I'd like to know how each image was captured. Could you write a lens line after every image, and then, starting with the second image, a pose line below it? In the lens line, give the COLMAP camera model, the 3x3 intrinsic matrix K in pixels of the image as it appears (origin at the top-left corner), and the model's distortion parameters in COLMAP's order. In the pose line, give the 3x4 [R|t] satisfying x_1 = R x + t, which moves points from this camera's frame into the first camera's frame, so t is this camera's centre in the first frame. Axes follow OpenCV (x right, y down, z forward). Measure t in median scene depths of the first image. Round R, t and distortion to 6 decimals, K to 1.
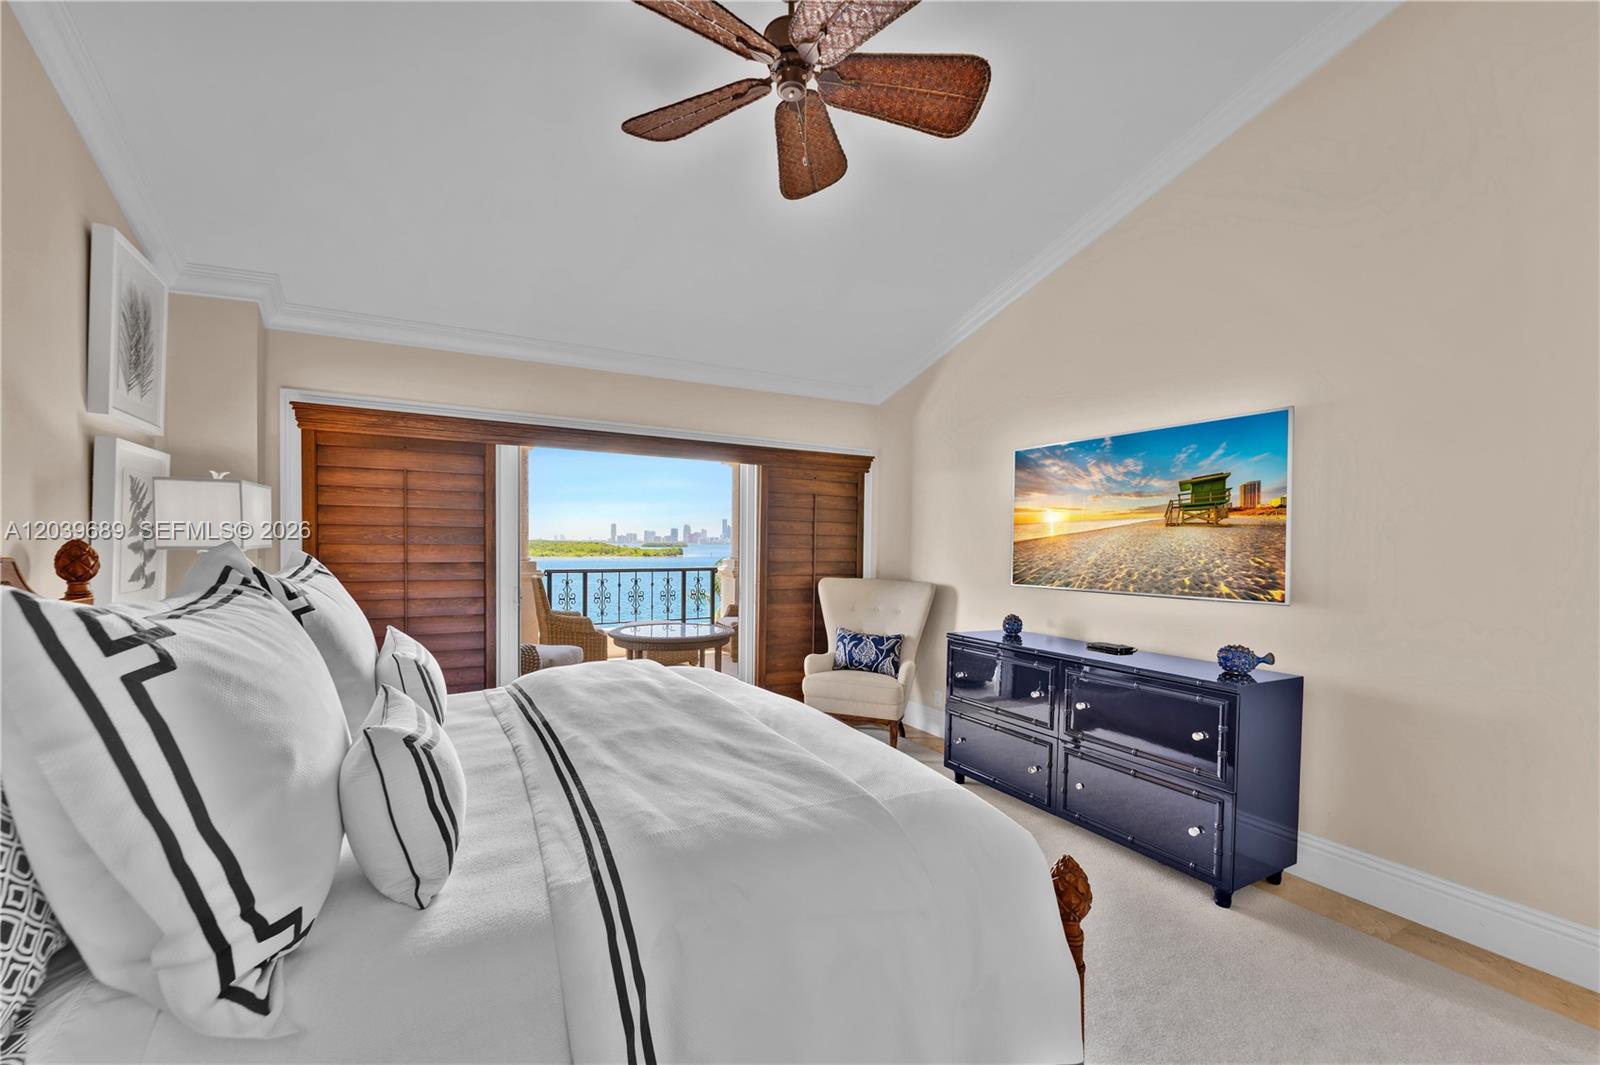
lens RADIAL K [[643.0, 0, 799.8], [0, 643.0, 558.2], [0, 0, 1]] dist [0.000002, -0.000183]
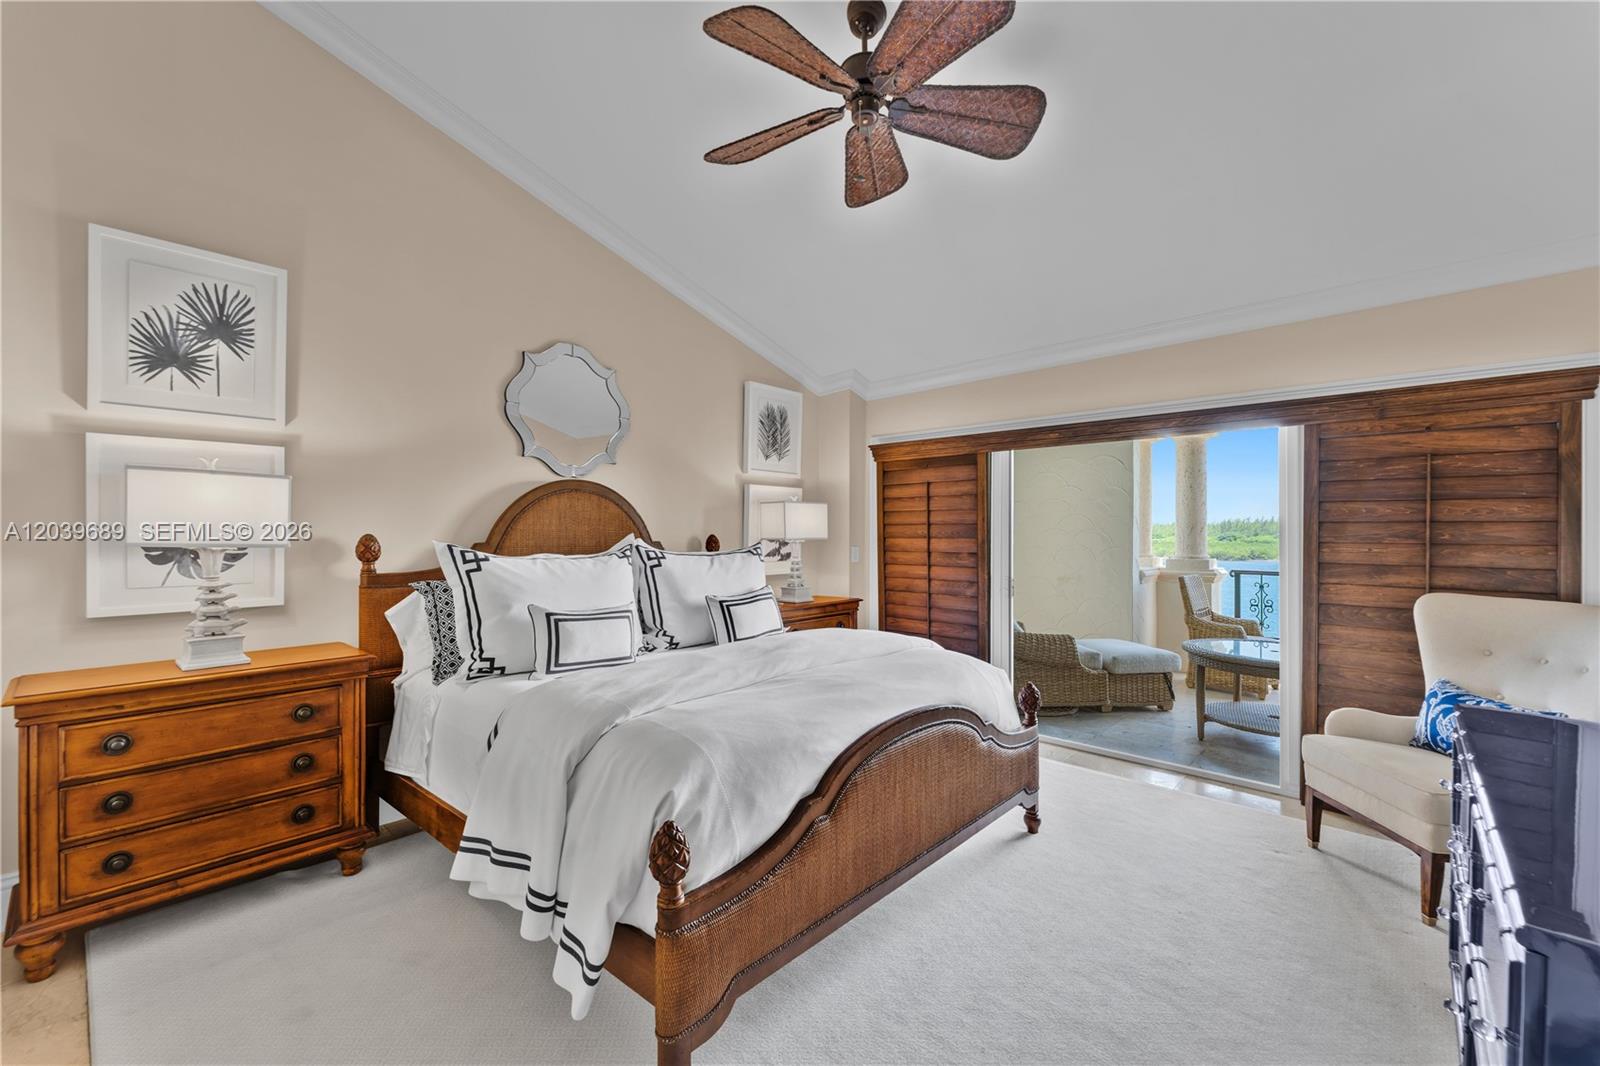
lens RADIAL K [[647.6, 0, 792.0], [0, 647.6, 541.7], [0, 0, 1]] dist [0.001349, -0.003316]
pose [[0.296646, 0.001453, -0.954986, 0.433781], [-0.024008, 0.999694, -0.005936, 0.000748], [0.954686, 0.024689, 0.296591, 0.250095]]
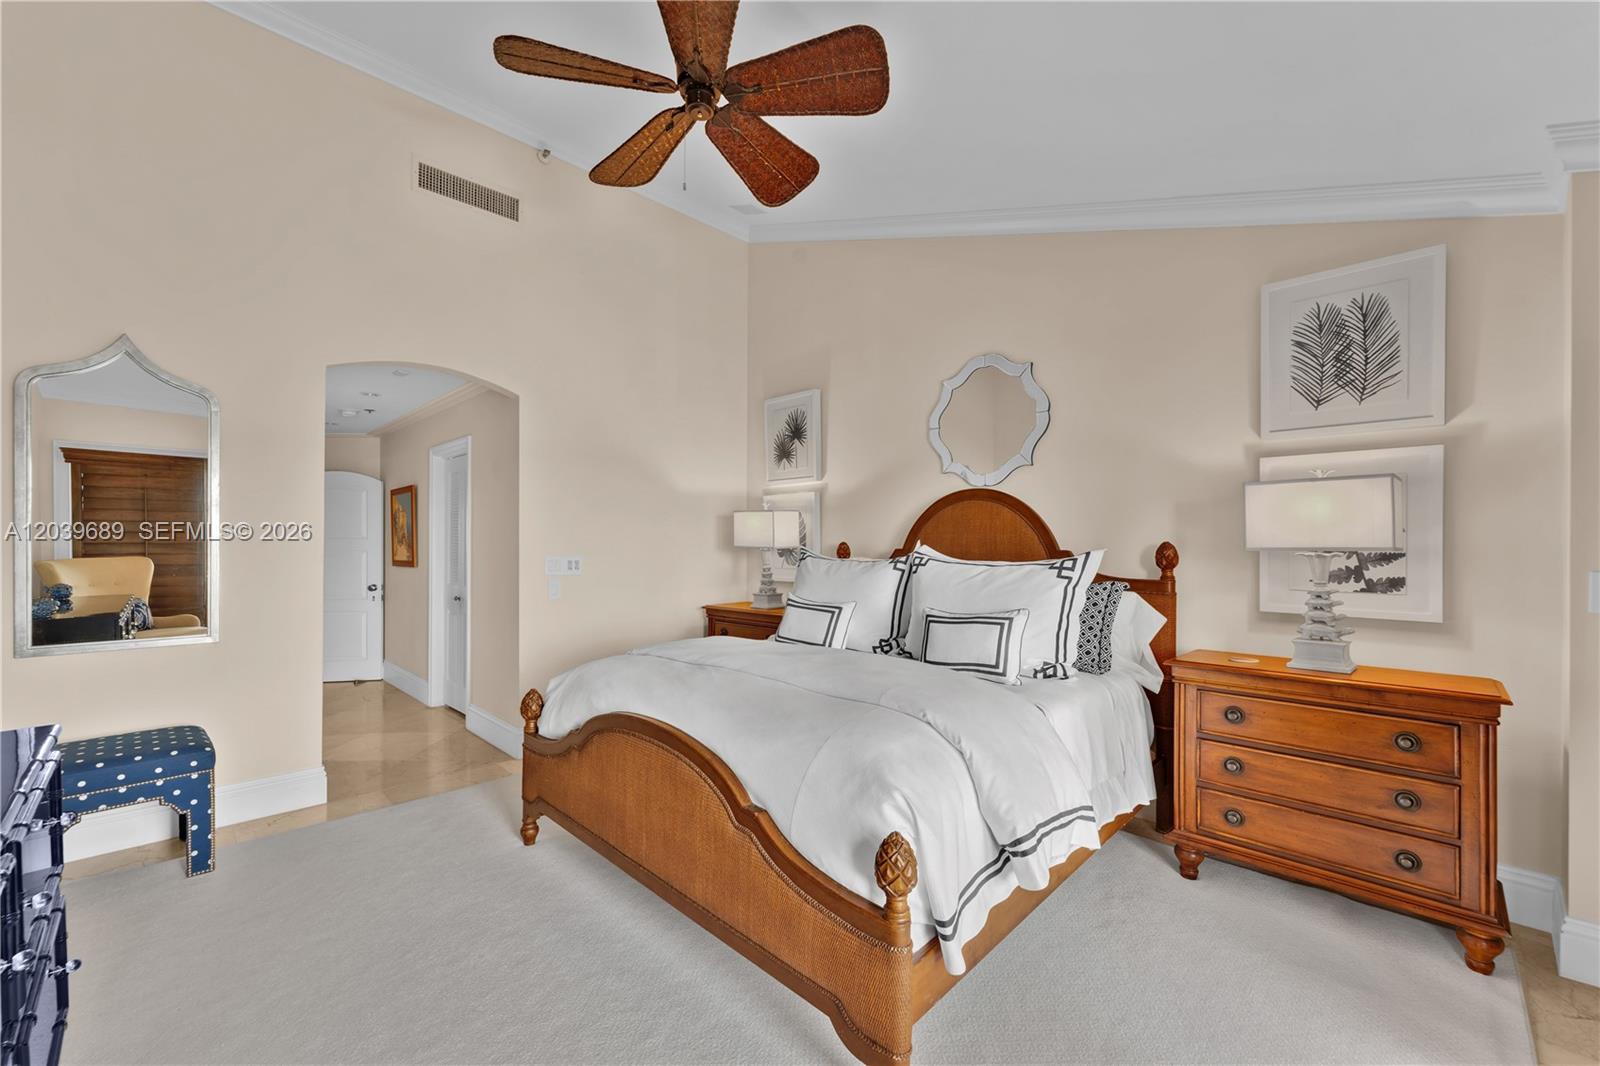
lens RADIAL K [[647.6, 0, 792.0], [0, 647.6, 541.7], [0, 0, 1]] dist [0.001349, -0.003316]
pose [[-0.964026, -0.008439, -0.265674, 0.051112], [-0.014643, 0.999664, 0.021379, -0.020558], [0.265404, 0.024500, -0.963826, 0.920517]]
